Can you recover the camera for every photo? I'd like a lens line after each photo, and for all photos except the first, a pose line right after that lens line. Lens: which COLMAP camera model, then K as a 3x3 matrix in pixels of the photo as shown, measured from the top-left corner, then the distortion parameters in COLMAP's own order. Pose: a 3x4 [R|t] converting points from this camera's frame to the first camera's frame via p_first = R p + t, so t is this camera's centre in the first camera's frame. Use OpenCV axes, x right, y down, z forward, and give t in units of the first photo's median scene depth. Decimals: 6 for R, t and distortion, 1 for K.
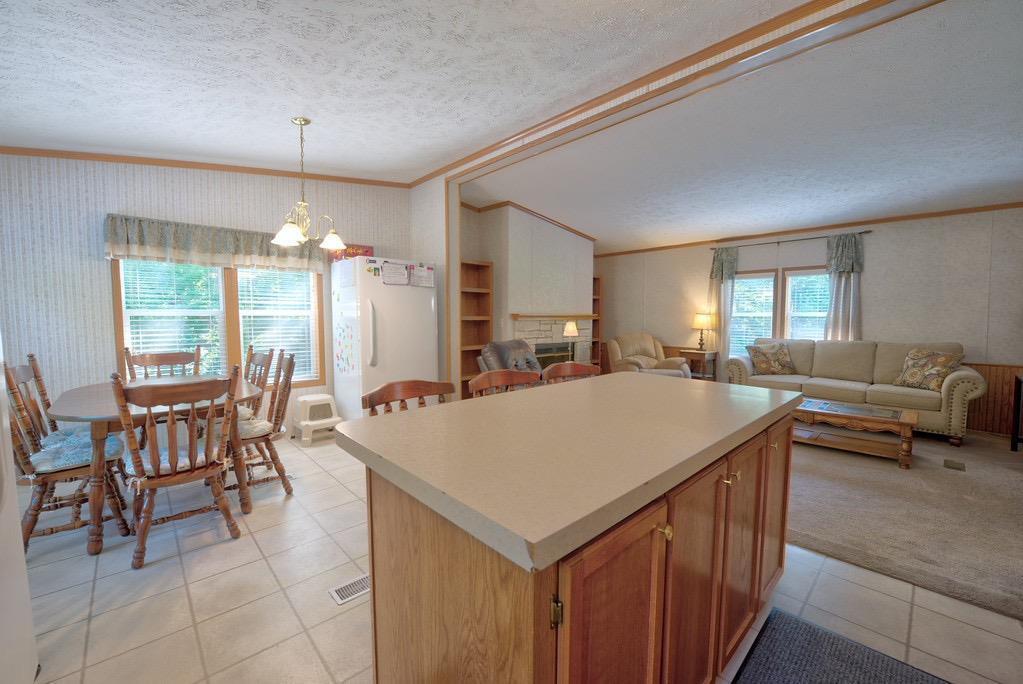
lens RADIAL K [[406.0, 0, 513.0], [0, 406.0, 339.2], [0, 0, 1]] dist [-0.022065, -0.000613]
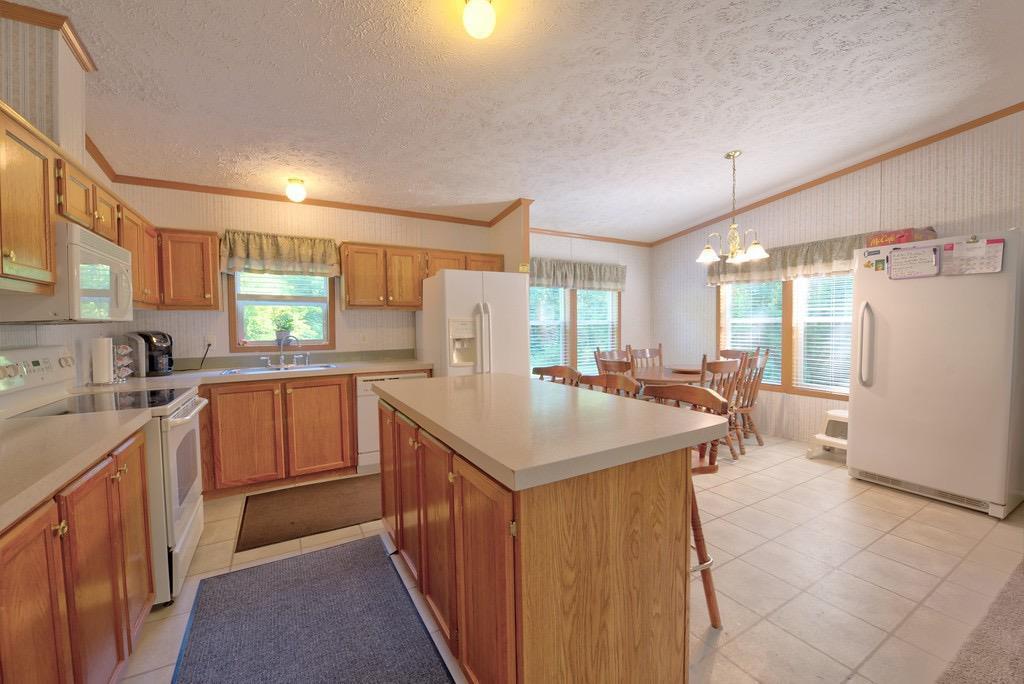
lens RADIAL K [[406.4, 0, 513.5], [0, 406.4, 339.2], [0, 0, 1]] dist [-0.022065, -0.000613]
pose [[-0.233442, 0.035564, -0.971720, 0.570615], [-0.047665, 0.997711, 0.047966, -0.029984], [0.971202, 0.057514, -0.231213, 0.515548]]
